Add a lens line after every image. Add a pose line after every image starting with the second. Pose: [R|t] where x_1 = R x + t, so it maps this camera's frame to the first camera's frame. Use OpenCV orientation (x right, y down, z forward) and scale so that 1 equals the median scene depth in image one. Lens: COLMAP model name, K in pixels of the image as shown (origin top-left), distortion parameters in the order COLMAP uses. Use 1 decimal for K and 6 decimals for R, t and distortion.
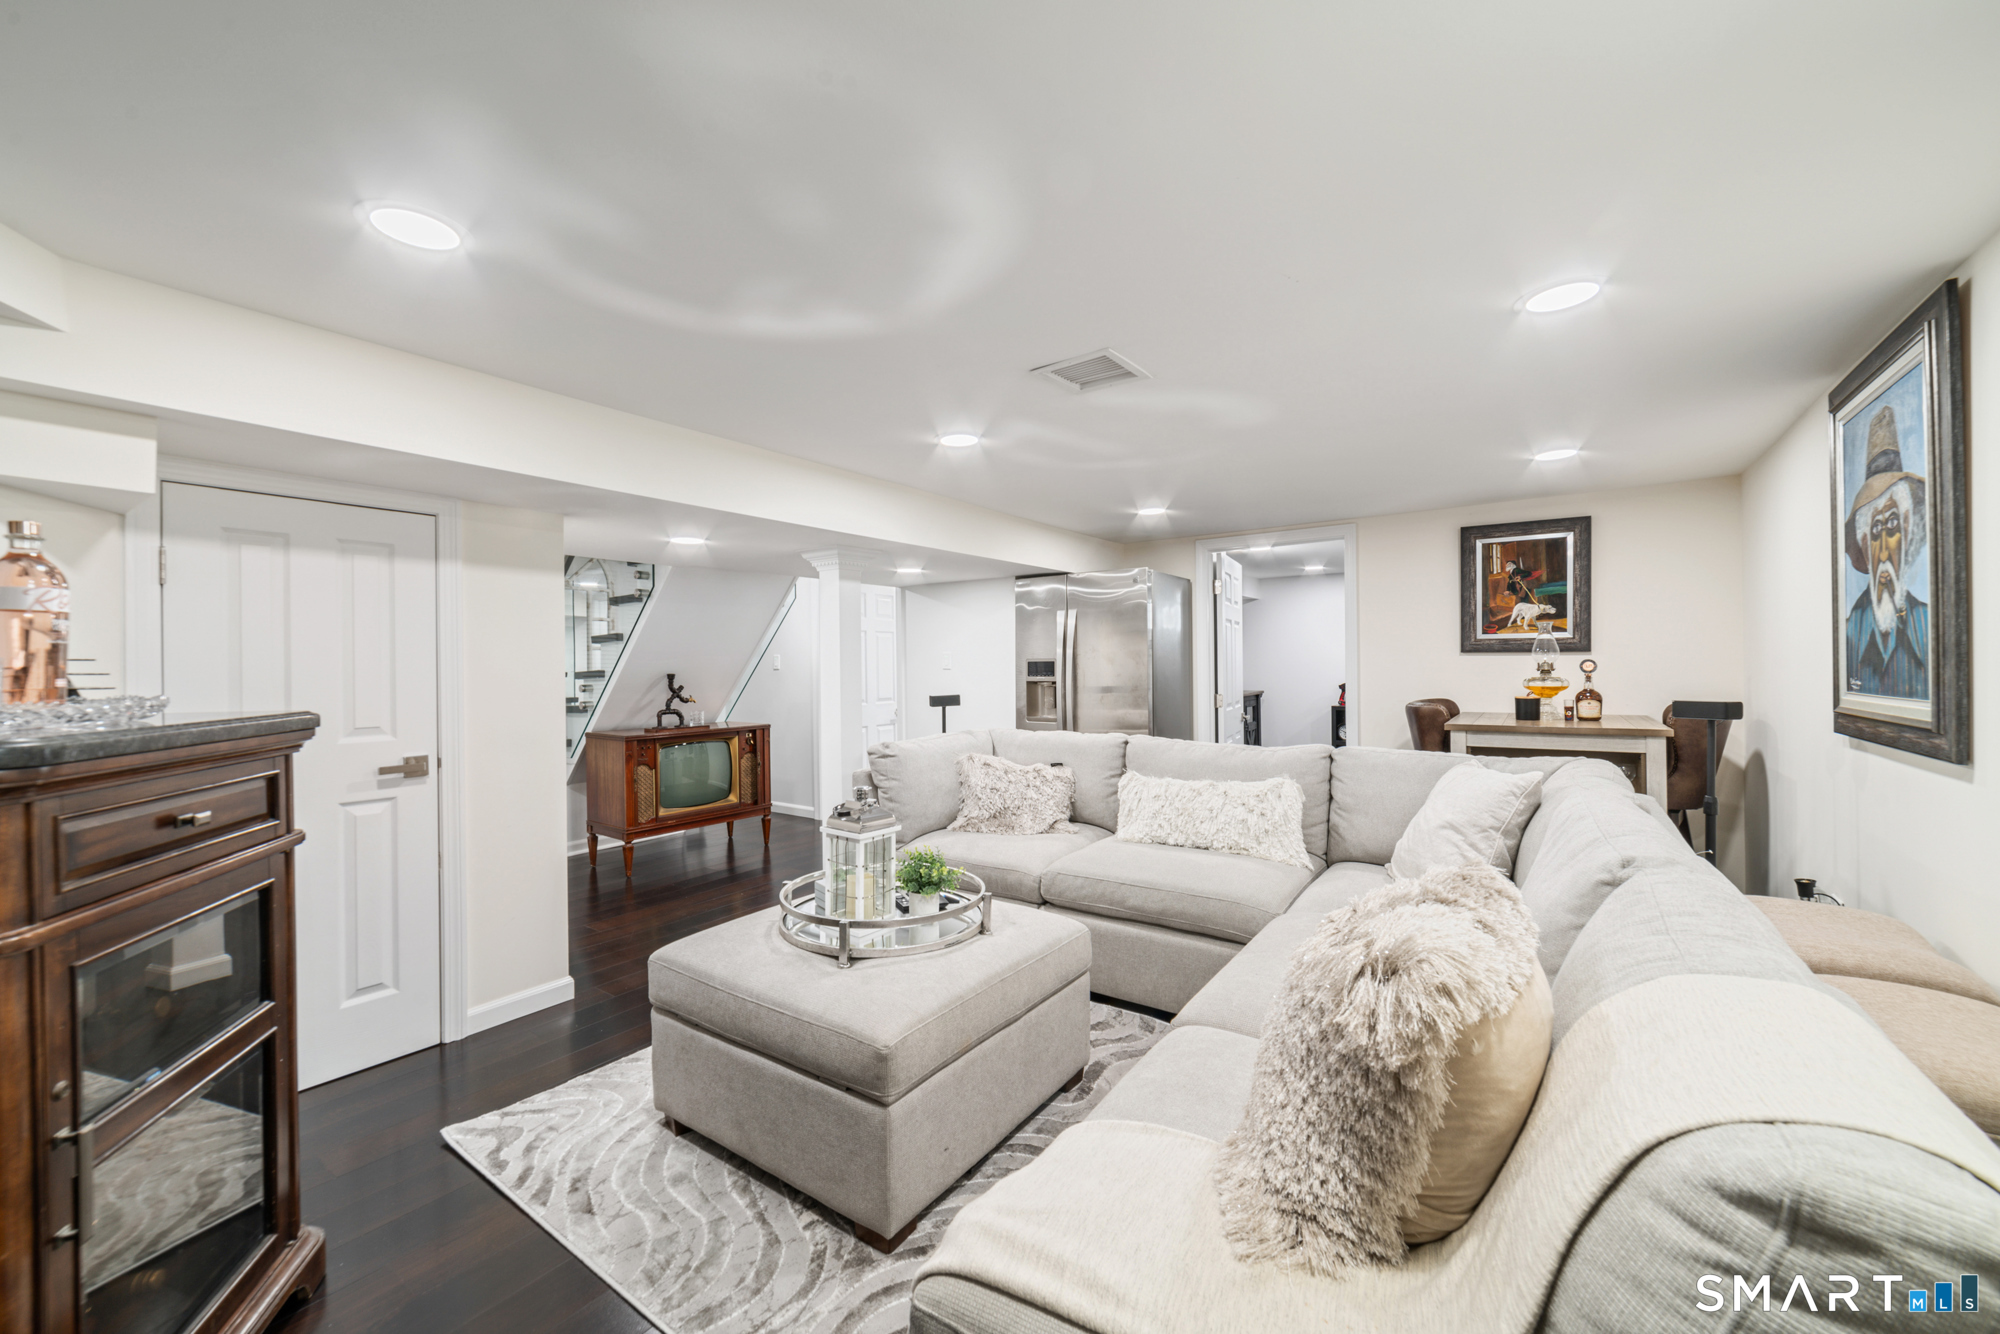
lens RADIAL K [[786.1, 0, 1003.0], [0, 786.1, 640.0], [0, 0, 1]] dist [-0.000718, -0.000116]
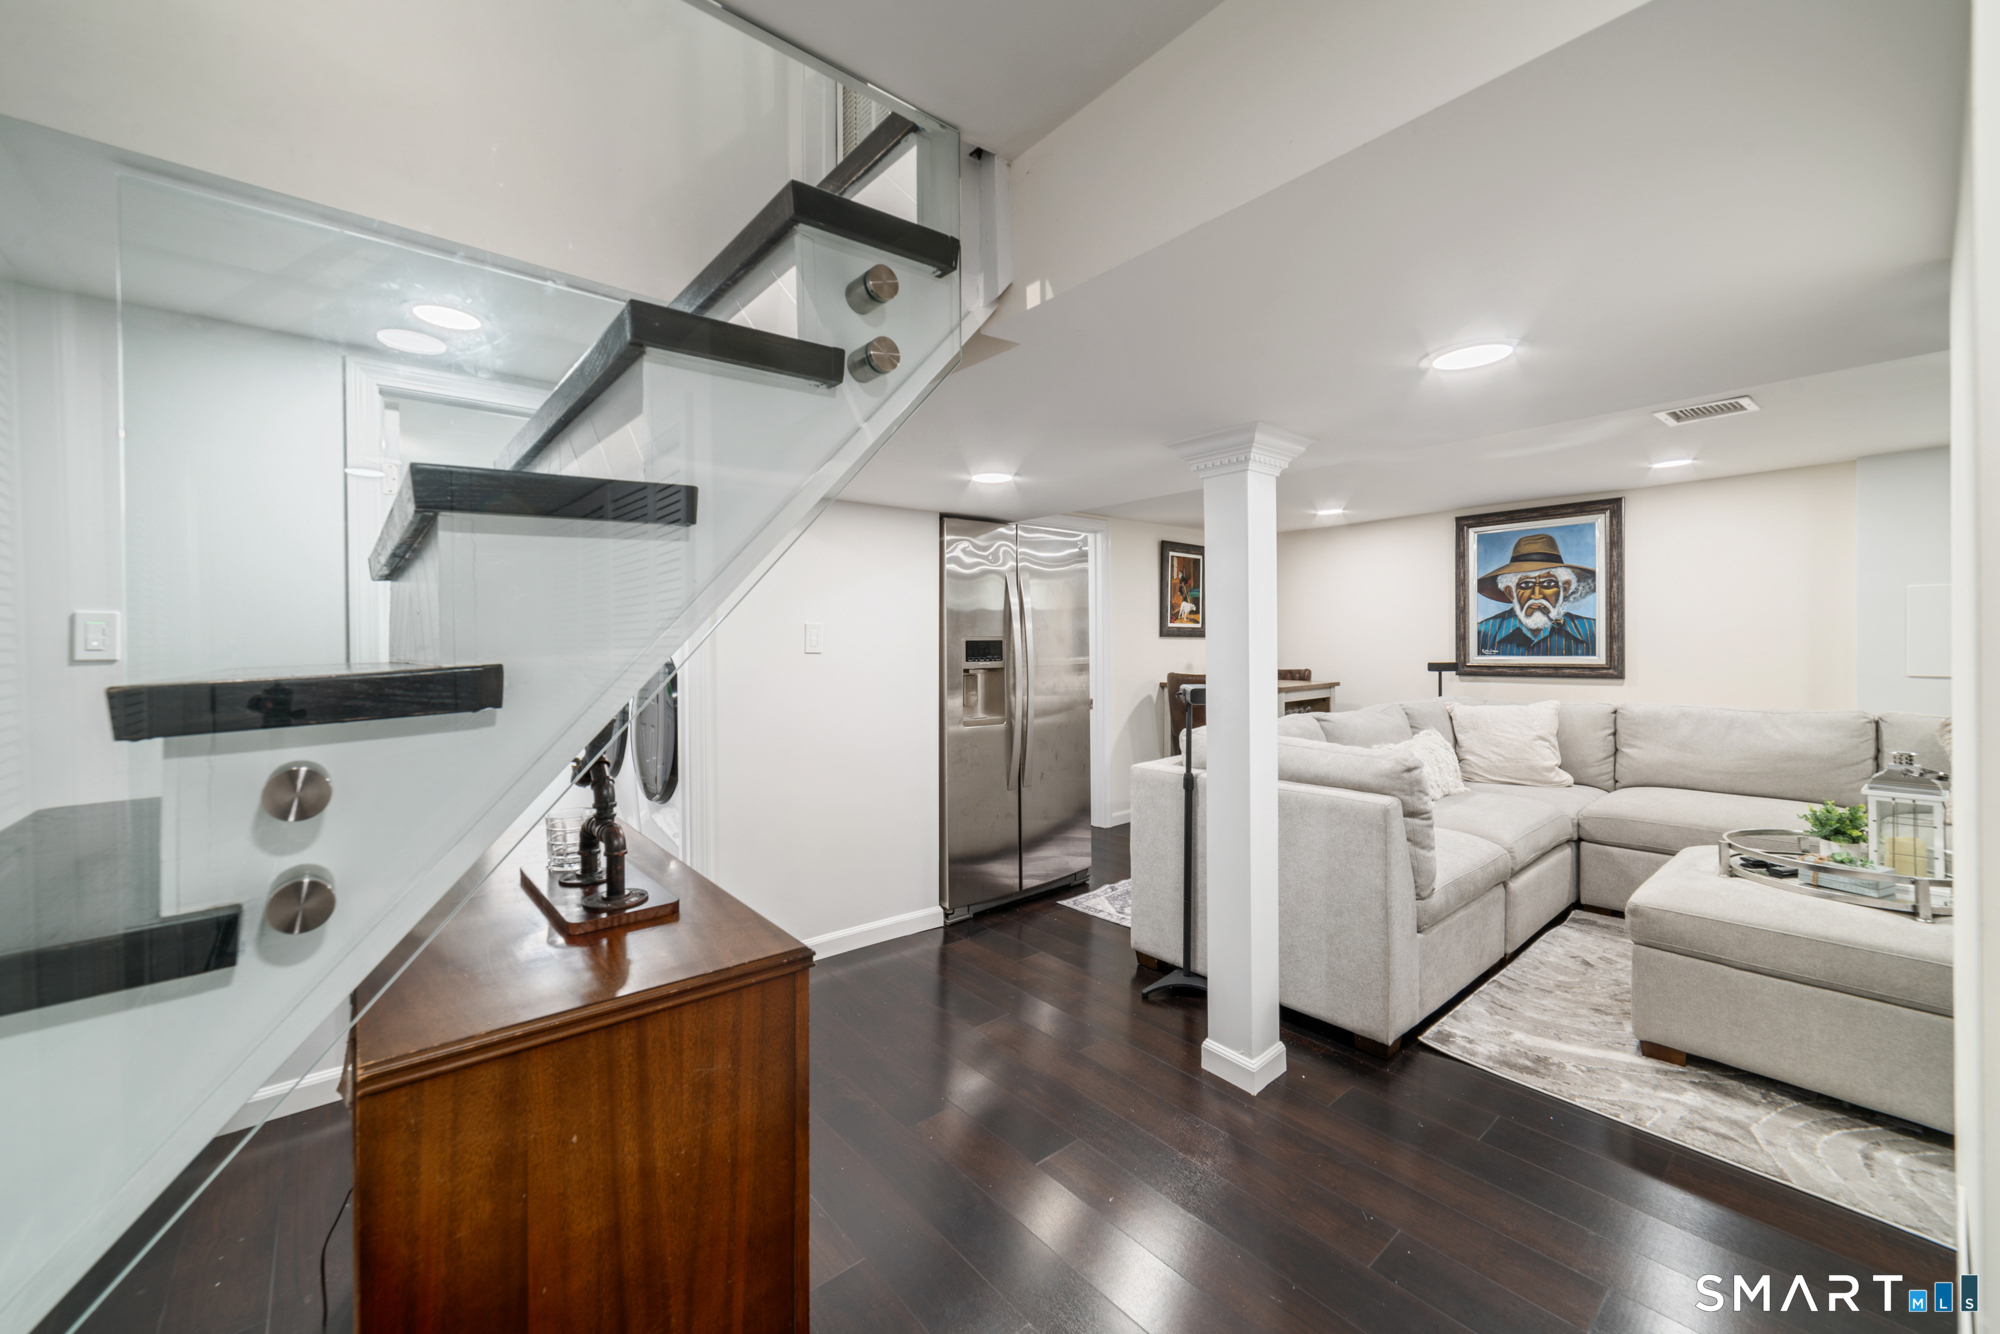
lens RADIAL K [[786.1, 0, 1003.0], [0, 786.1, 640.0], [0, 0, 1]] dist [-0.000718, -0.000116]
pose [[0.245370, 0.012716, 0.969346, -0.778854], [-0.023450, 0.999699, -0.007178, 0.038635], [-0.969146, -0.020970, 0.245595, 0.985229]]
